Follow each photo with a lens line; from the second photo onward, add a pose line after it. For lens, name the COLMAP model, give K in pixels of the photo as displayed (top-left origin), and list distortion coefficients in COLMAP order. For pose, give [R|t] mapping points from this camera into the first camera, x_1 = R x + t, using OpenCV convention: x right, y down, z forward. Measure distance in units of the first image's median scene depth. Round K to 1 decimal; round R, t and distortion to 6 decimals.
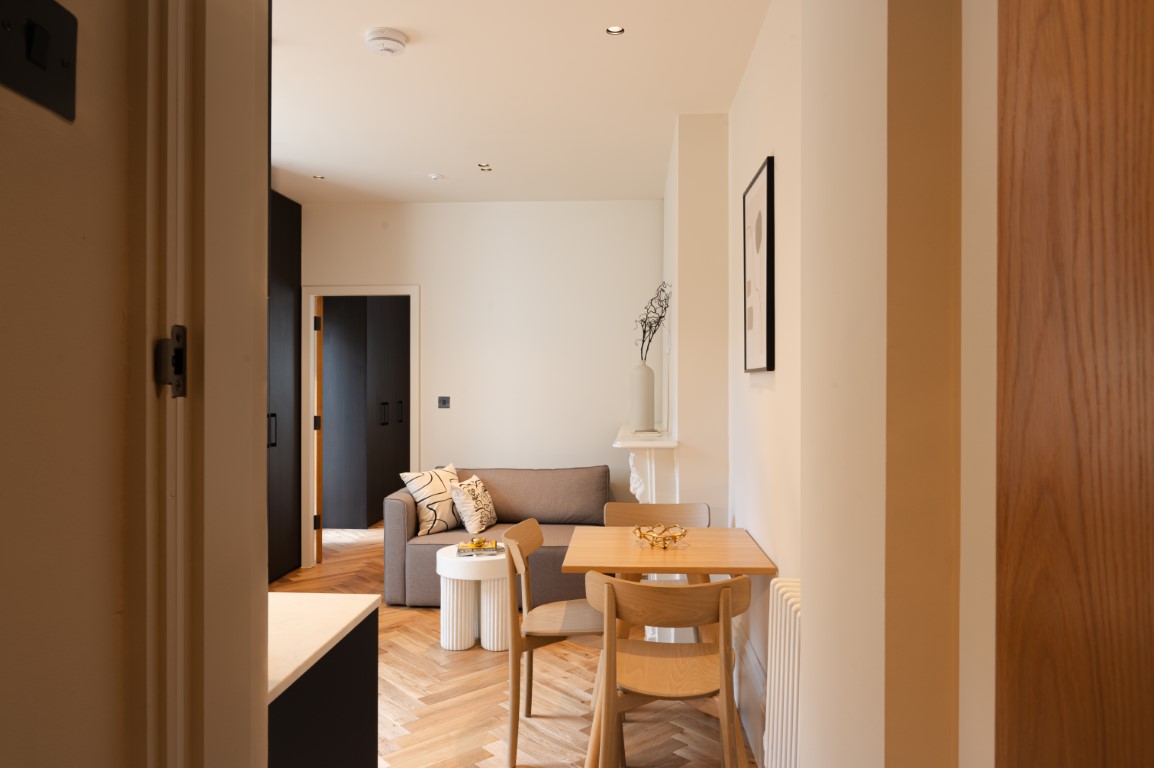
lens RADIAL K [[779.9, 0, 577.0], [0, 779.9, 384.0], [0, 0, 1]] dist [0.000040, 0.000188]
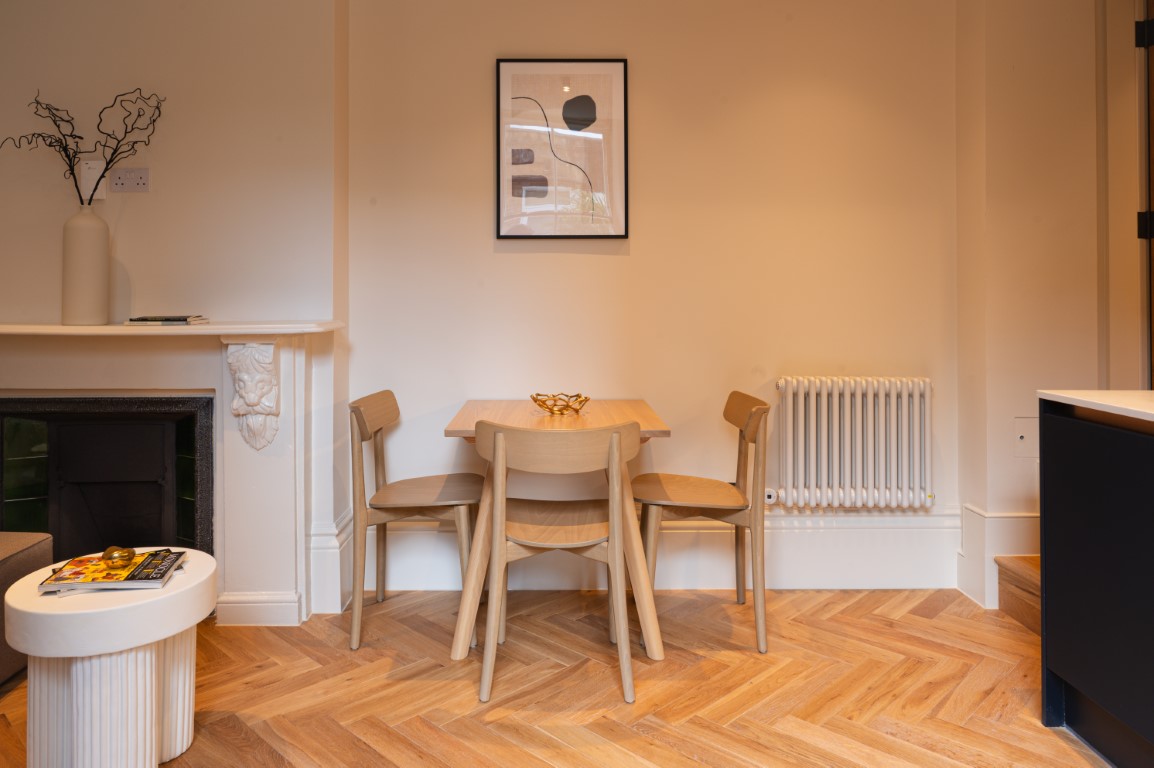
lens RADIAL K [[802.3, 0, 573.1], [0, 802.3, 283.3], [0, 0, 1]] dist [-0.004310, -0.000623]
pose [[-0.067054, 0.014450, 0.997645, -0.527732], [0.000607, 0.999896, -0.014442, 0.037051], [-0.997749, -0.000363, -0.067055, 0.637928]]
